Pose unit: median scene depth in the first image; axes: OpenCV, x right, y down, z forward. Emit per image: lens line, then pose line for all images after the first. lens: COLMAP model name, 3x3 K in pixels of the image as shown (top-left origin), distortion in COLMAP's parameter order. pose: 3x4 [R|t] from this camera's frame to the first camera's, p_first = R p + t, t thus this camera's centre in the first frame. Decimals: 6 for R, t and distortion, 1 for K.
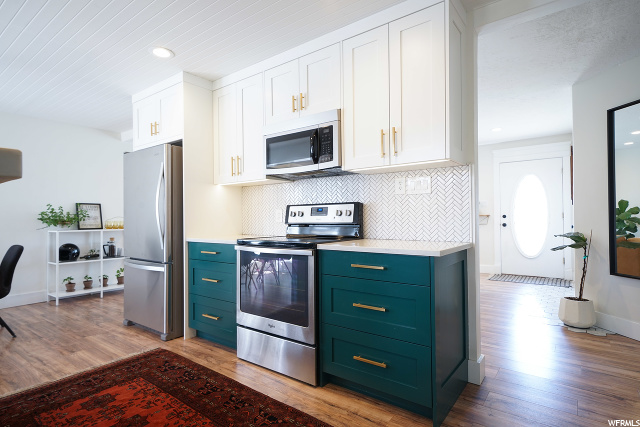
lens RADIAL K [[341.4, 0, 318.6], [0, 341.4, 213.7], [0, 0, 1]] dist [0.006006, 0.001738]
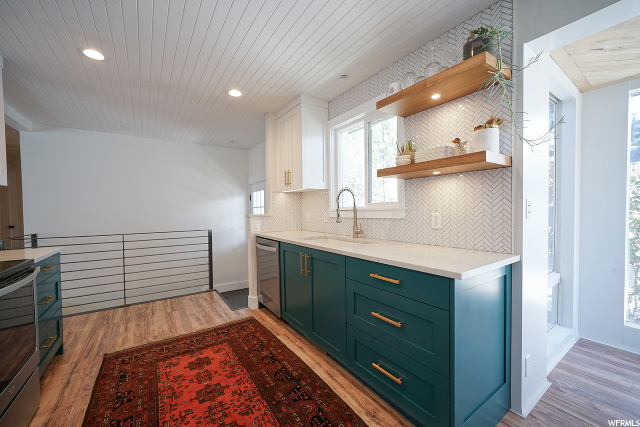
lens RADIAL K [[253.7, 0, 320.1], [0, 253.7, 214.6], [0, 0, 1]] dist [0.000602, 0.000056]
pose [[-0.948010, 0.007303, 0.318156, -0.902166], [0.009244, 0.999947, 0.004593, -0.033762], [-0.318105, 0.007295, -0.948027, 1.275512]]
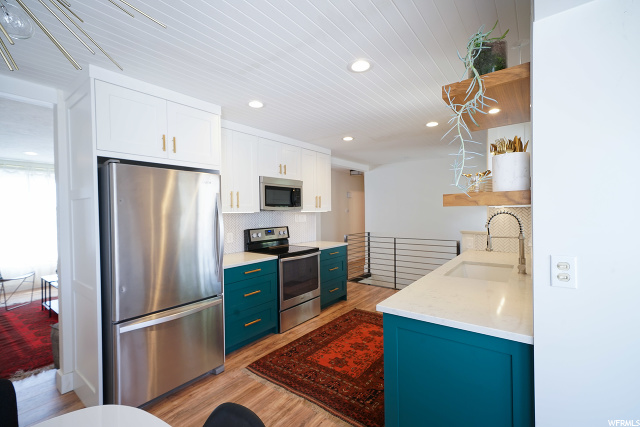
lens RADIAL K [[288.1, 0, 320.3], [0, 288.1, 213.4], [0, 0, 1]] dist [0.000188, -0.000005]
pose [[0.000996, -0.008370, 0.999964, -1.626857], [-0.002533, 0.999962, 0.008373, -0.131467], [-0.999996, -0.002541, 0.000975, 0.890124]]
